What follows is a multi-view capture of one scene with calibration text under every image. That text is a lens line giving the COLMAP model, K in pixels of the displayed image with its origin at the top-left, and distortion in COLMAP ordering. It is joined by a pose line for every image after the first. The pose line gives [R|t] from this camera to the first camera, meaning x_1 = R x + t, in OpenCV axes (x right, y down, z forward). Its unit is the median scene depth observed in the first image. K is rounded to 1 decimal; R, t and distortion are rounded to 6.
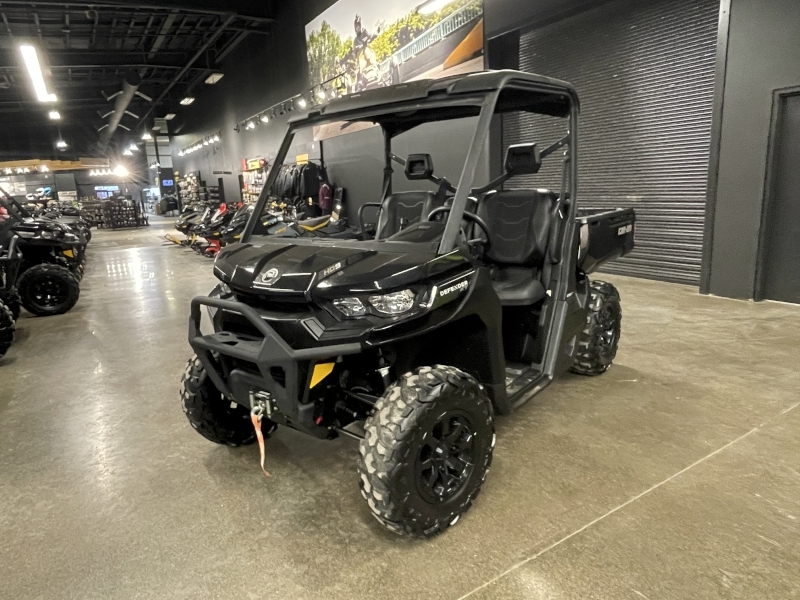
lens RADIAL K [[514.9, 0, 401.2], [0, 514.9, 298.6], [0, 0, 1]] dist [0.000055, -0.002568]
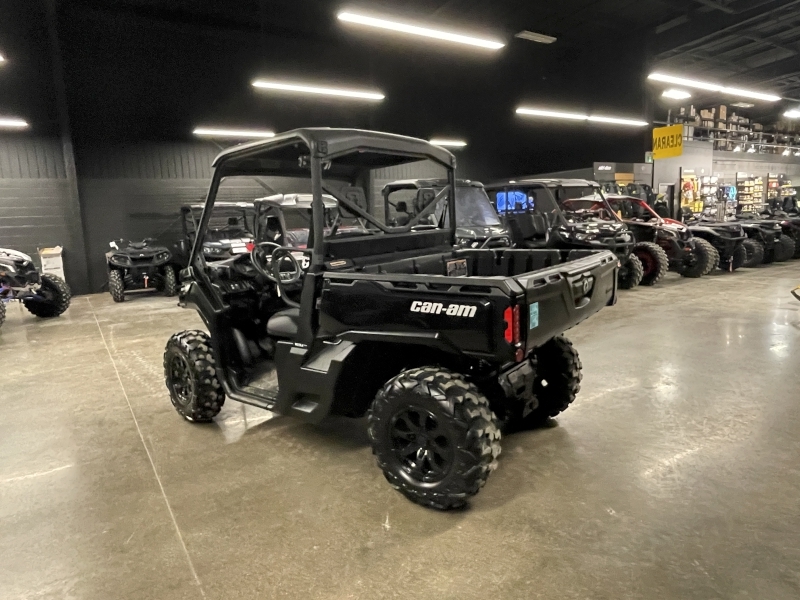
lens RADIAL K [[516.3, 0, 395.9], [0, 516.3, 298.5], [0, 0, 1]] dist [-0.000375, -0.001241]
pose [[0.011204, 0.200069, -0.979718, 0.350913], [-0.171742, 0.965605, 0.195223, -0.086784], [0.985078, 0.166071, 0.045179, 0.310876]]
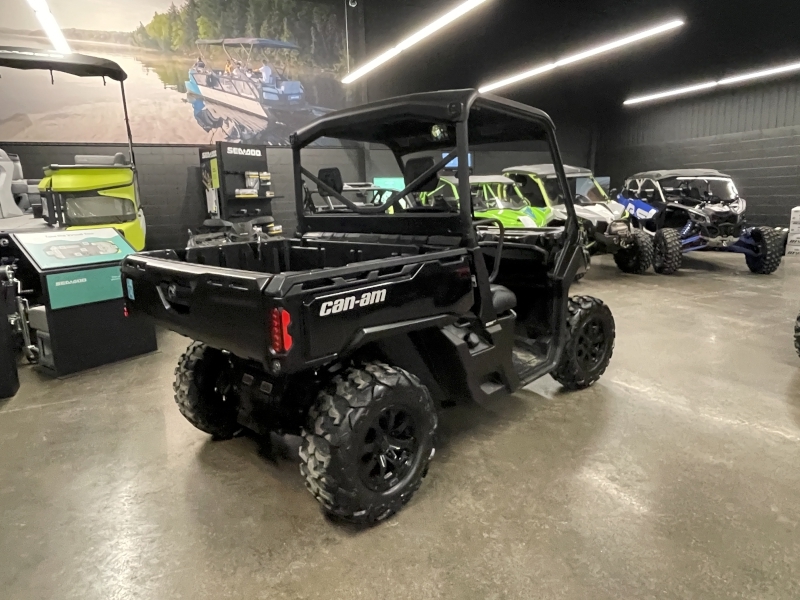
lens RADIAL K [[514.9, 0, 401.2], [0, 514.9, 298.6], [0, 0, 1]] dist [0.000055, -0.002568]
pose [[-0.991591, 0.056576, 0.116390, -0.005415], [0.098211, 0.914663, 0.392106, -0.130708], [-0.084274, 0.400239, -0.912528, 0.592670]]
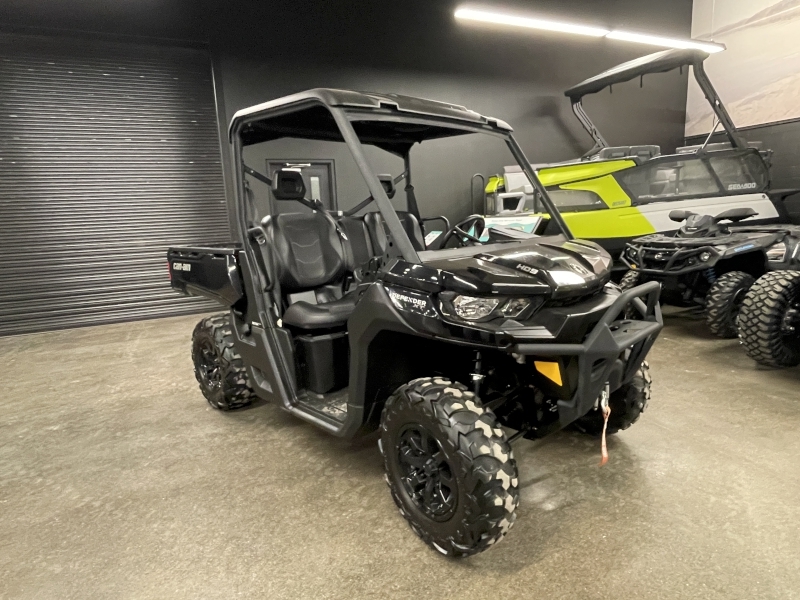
lens RADIAL K [[463.9, 0, 396.4], [0, 463.9, 299.5], [0, 0, 1]] dist [-0.002321, -0.000888]
pose [[0.144266, -0.142134, 0.979278, -0.247869], [0.250359, 0.962676, 0.102842, -0.035268], [-0.957344, 0.230334, 0.174465, 0.245607]]
